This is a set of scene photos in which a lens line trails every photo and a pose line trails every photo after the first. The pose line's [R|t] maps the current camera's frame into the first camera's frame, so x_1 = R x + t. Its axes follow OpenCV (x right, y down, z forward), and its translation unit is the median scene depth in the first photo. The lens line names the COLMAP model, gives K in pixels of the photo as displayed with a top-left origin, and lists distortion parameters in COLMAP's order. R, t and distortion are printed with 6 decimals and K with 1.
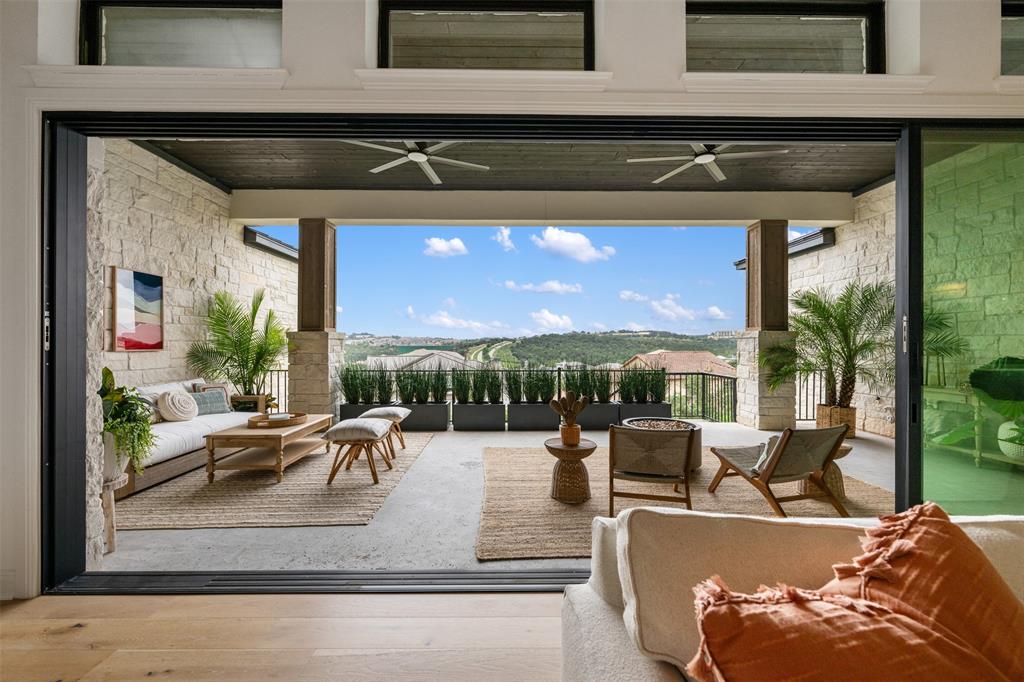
lens RADIAL K [[405.4, 0, 510.2], [0, 405.4, 341.0], [0, 0, 1]] dist [-0.000212, 0.000661]
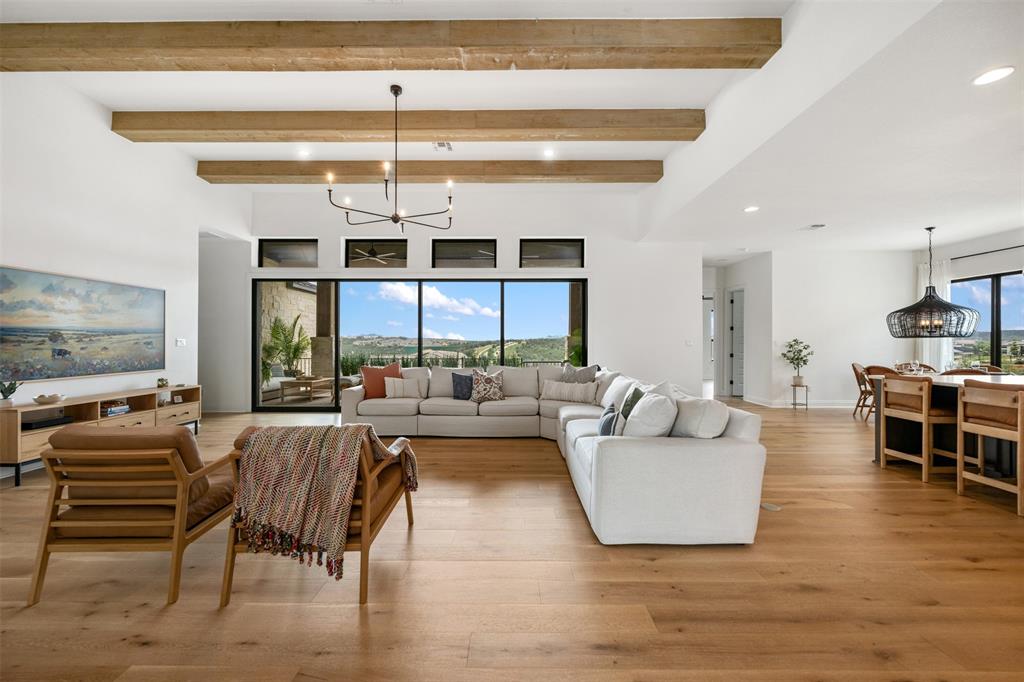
lens RADIAL K [[405.4, 0, 510.2], [0, 405.4, 341.0], [0, 0, 1]] dist [-0.000212, 0.000661]
pose [[0.999838, 0.001132, -0.017982, 0.432317], [-0.001174, 0.999997, -0.002312, -0.002055], [0.017980, 0.002333, 0.999836, -0.914005]]
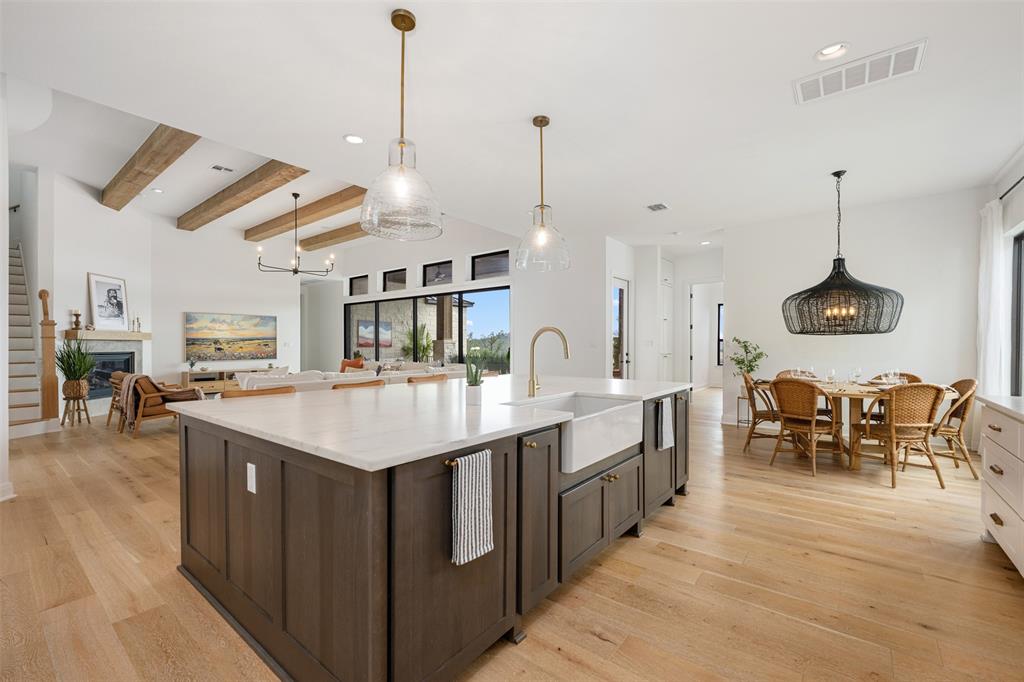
lens RADIAL K [[433.1, 0, 511.5], [0, 433.1, 346.0], [0, 0, 1]] dist [0.000145, 0.000138]
pose [[0.775681, -0.000082, -0.631126, 1.608291], [0.003588, 0.999984, 0.004279, 0.002370], [0.631115, -0.005583, 0.775669, -0.796777]]
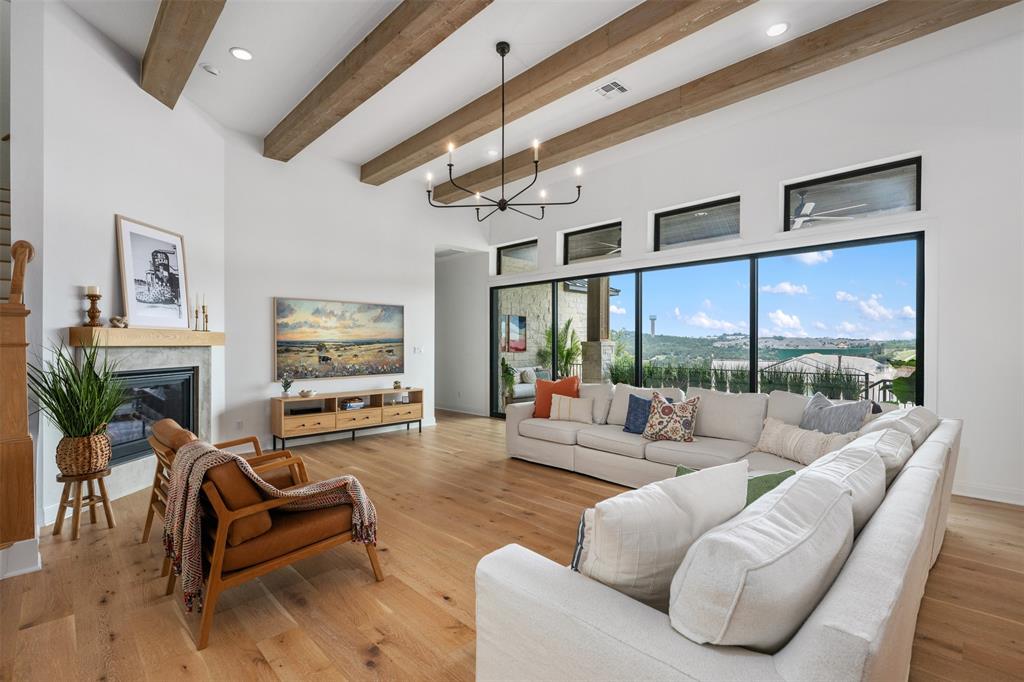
lens RADIAL K [[464.6, 0, 511.6], [0, 464.6, 345.2], [0, 0, 1]] dist [-0.000203, -0.000176]
pose [[0.695571, 0.001923, -0.718455, 0.730151], [0.001926, 0.999988, 0.004541, -0.019315], [0.718455, -0.004542, 0.695559, -0.649012]]
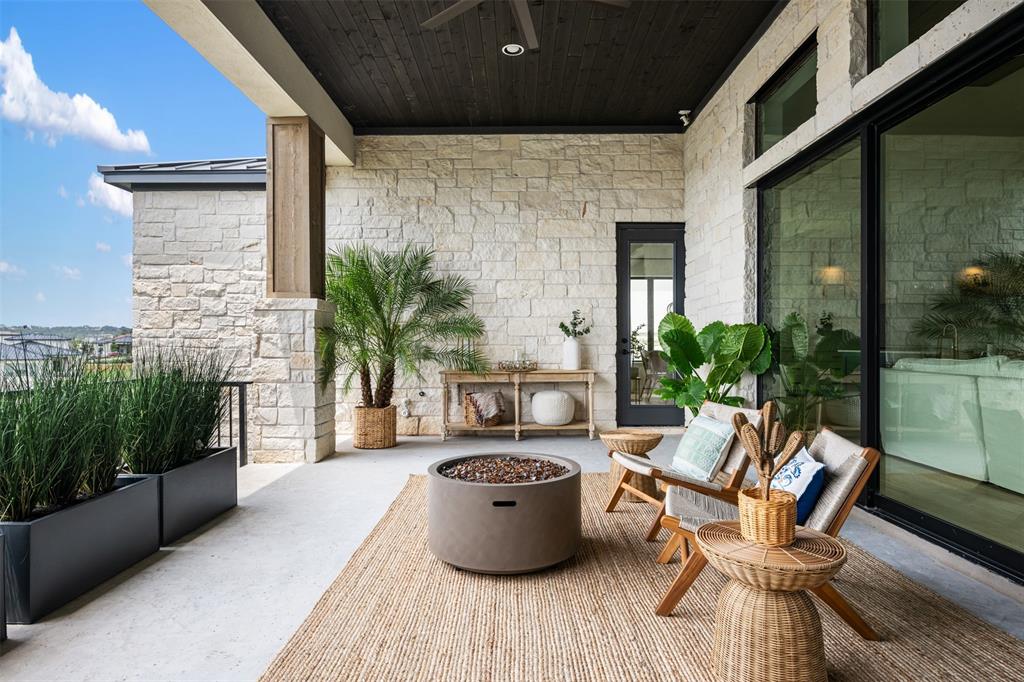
lens RADIAL K [[563.8, 0, 512.0], [0, 563.8, 341.0], [0, 0, 1]] dist [0.002673, 0.000284]
pose [[0.018719, 0.002791, 0.999821, -0.243436], [-0.003988, 0.999988, -0.002717, 0.043060], [-0.999817, -0.003936, 0.018730, 0.769632]]
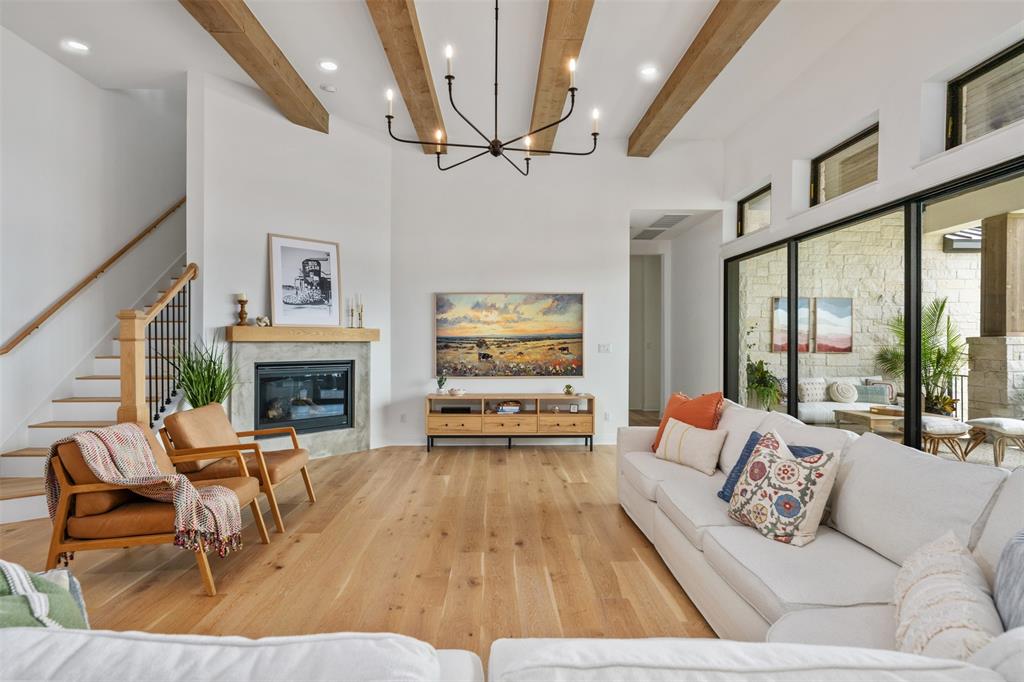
lens RADIAL K [[533.4, 0, 512.0], [0, 533.4, 341.0], [0, 0, 1]] dist [0.001314, -0.000101]
pose [[0.019344, 0.001156, -0.999812, 0.802517], [0.000650, 0.999999, 0.001169, -0.017263], [0.999813, -0.000672, 0.019343, -0.151570]]
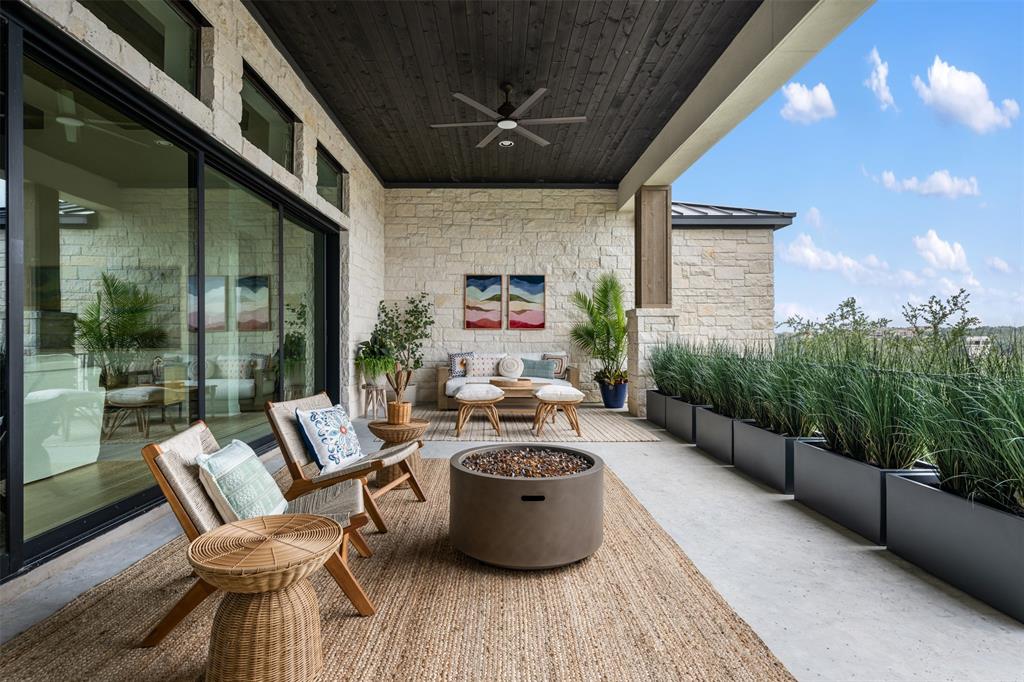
lens RADIAL K [[535.6, 0, 512.0], [0, 535.6, 341.0], [0, 0, 1]] dist [-0.028622, -0.000069]
pose [[0.014816, 0.005636, -0.999874, 0.839248], [0.004976, 0.999971, 0.005711, 0.046012], [0.999878, -0.005060, 0.014787, 0.764575]]
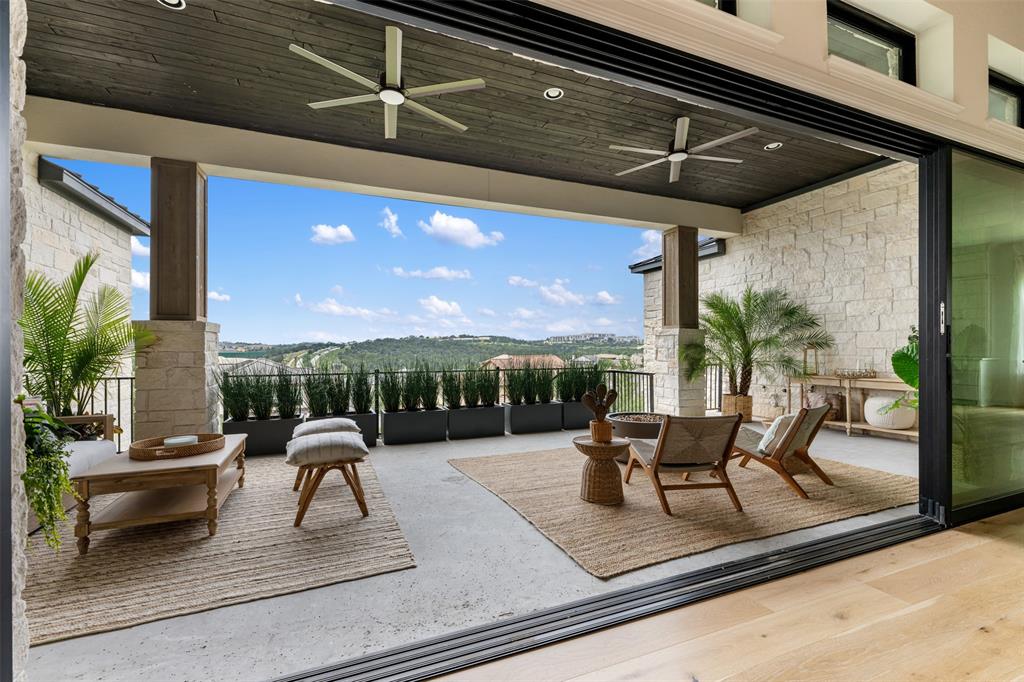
lens RADIAL K [[438.5, 0, 509.7], [0, 438.5, 347.3], [0, 0, 1]] dist [-0.002021, -0.000086]
pose [[0.930183, -0.002164, 0.367090, -0.254203], [0.001295, 0.999996, 0.002614, 0.023314], [-0.367094, -0.001956, 0.930182, 0.094305]]
